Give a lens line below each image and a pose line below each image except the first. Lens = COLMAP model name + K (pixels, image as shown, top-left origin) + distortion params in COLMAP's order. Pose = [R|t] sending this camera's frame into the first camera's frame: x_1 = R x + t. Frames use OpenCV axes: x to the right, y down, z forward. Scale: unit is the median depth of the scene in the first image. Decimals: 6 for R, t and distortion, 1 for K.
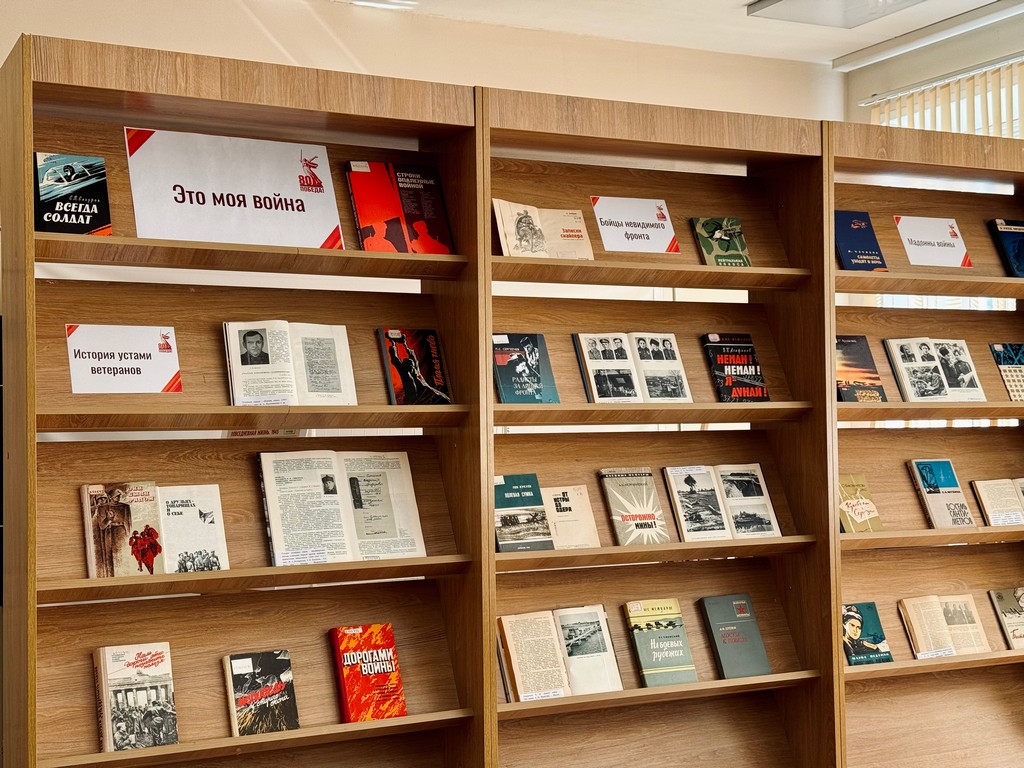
lens RADIAL K [[1454.6, 0, 512.7], [0, 1454.6, 384.8], [0, 0, 1]] dist [0.113986, 0.000000]
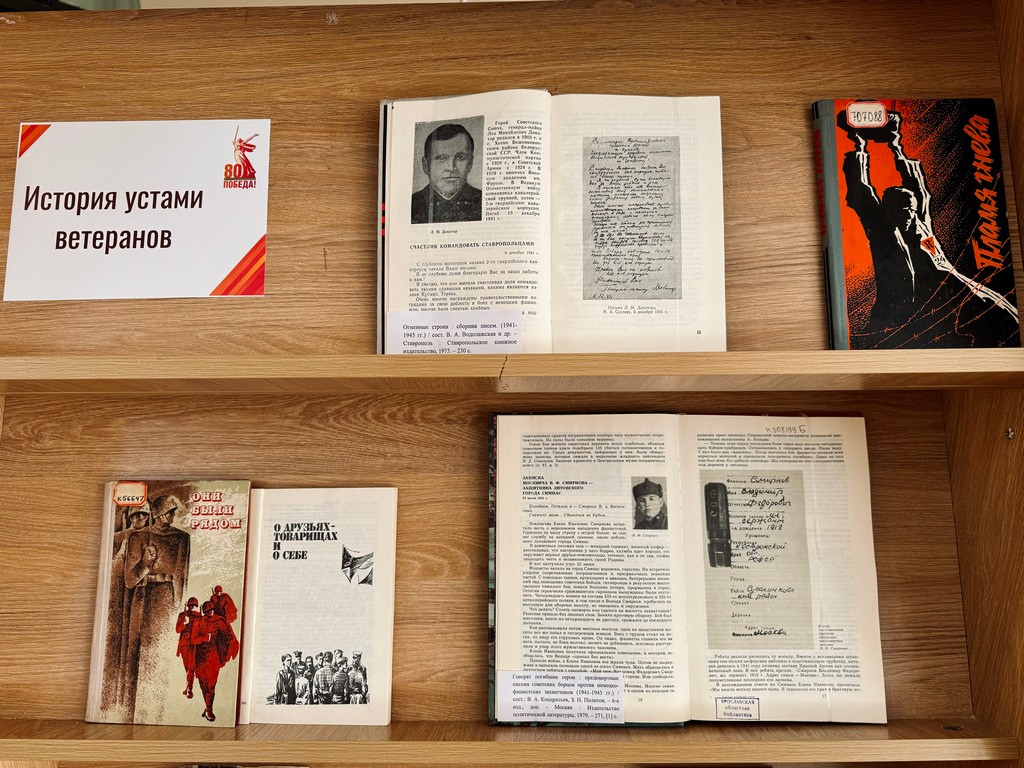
lens RADIAL K [[828.5, 0, 482.0], [0, 828.5, 396.9], [0, 0, 1]] dist [0.034179, -0.057875]
pose [[0.880473, 0.127992, -0.456492, -0.065603], [0.020039, 0.951961, 0.305563, -0.035364], [0.473672, -0.278188, 0.835611, 0.809795]]
